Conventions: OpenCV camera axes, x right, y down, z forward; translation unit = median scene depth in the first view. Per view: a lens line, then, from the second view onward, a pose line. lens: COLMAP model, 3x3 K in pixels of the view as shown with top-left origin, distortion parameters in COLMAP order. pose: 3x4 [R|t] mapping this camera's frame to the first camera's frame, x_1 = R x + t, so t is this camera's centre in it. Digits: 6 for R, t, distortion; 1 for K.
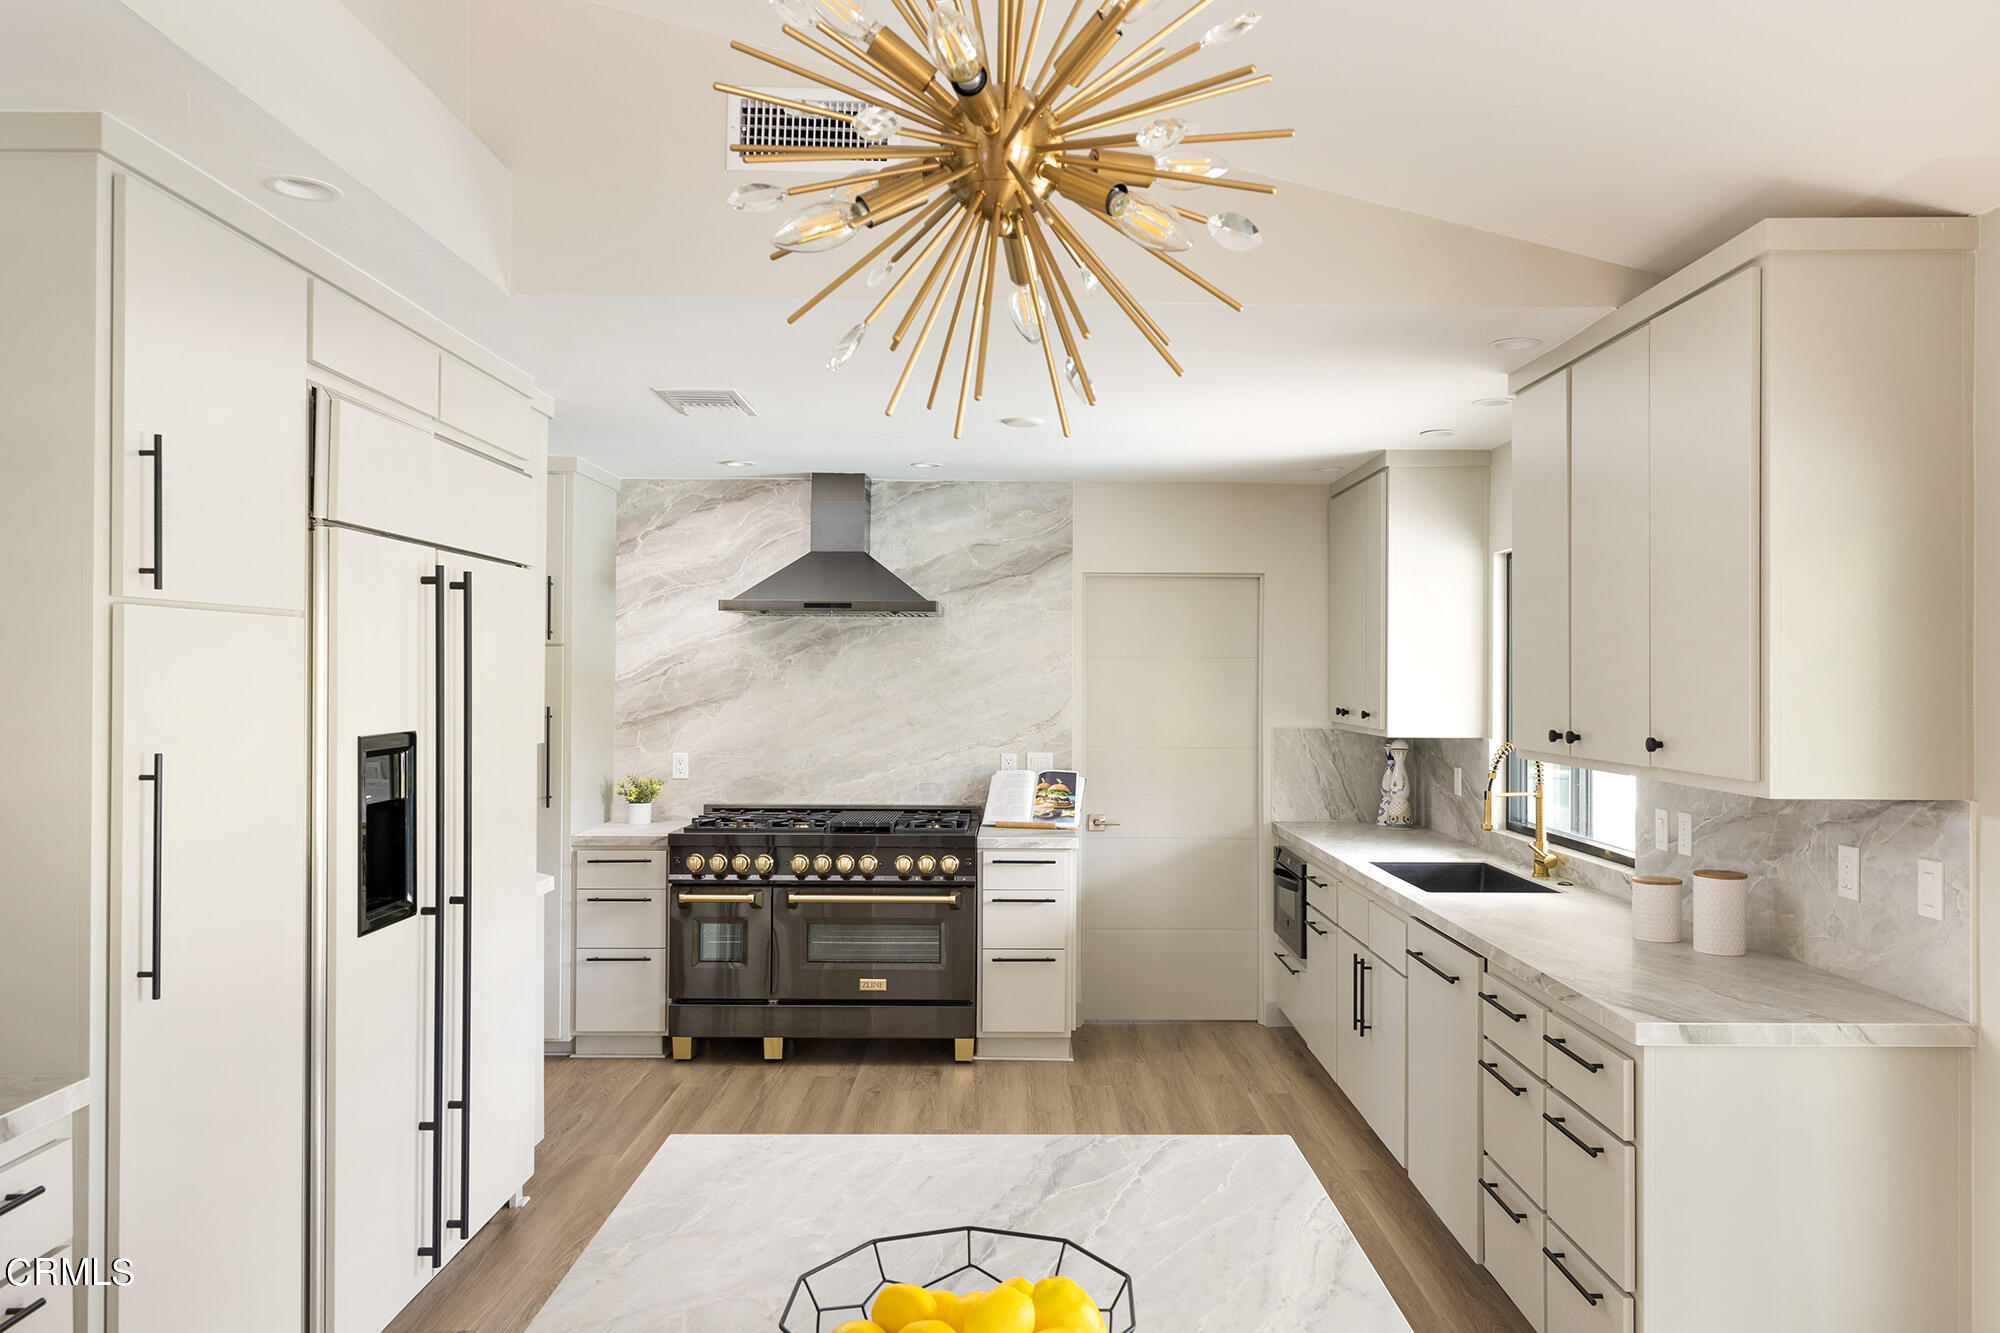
lens RADIAL K [[1390.0, 0, 1005.6], [0, 1390.0, 669.4], [0, 0, 1]] dist [0.008718, 0.009200]
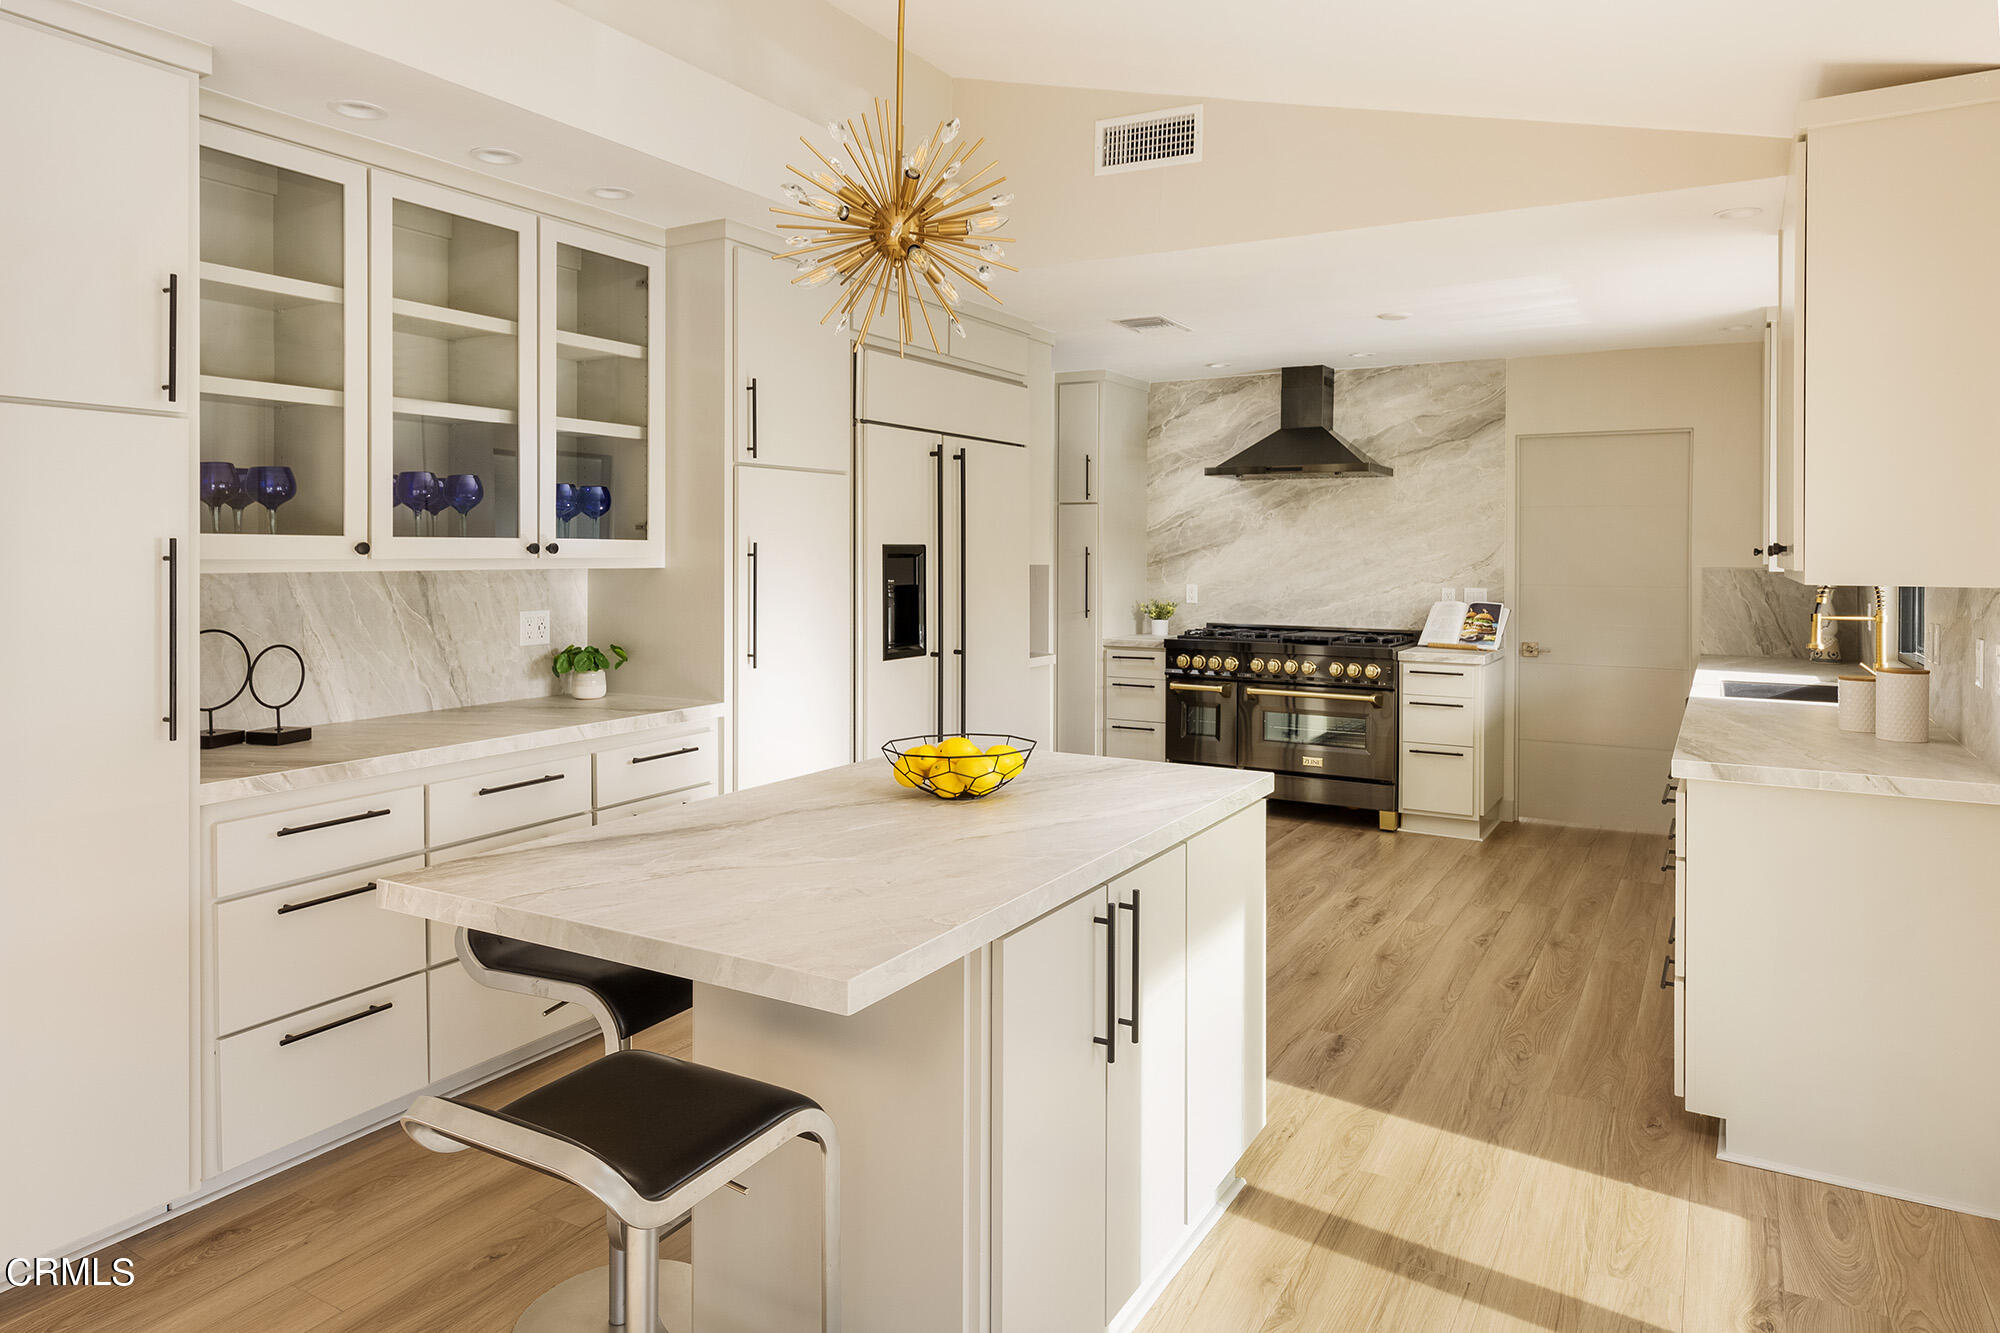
lens RADIAL K [[1223.8, 0, 1002.8], [0, 1223.8, 566.3], [0, 0, 1]] dist [-0.001681, 0.000197]
pose [[0.864452, 0.005849, -0.502681, 0.221927], [0.001671, 0.999893, 0.014508, 0.027861], [0.502713, -0.013381, 0.864350, -0.122037]]
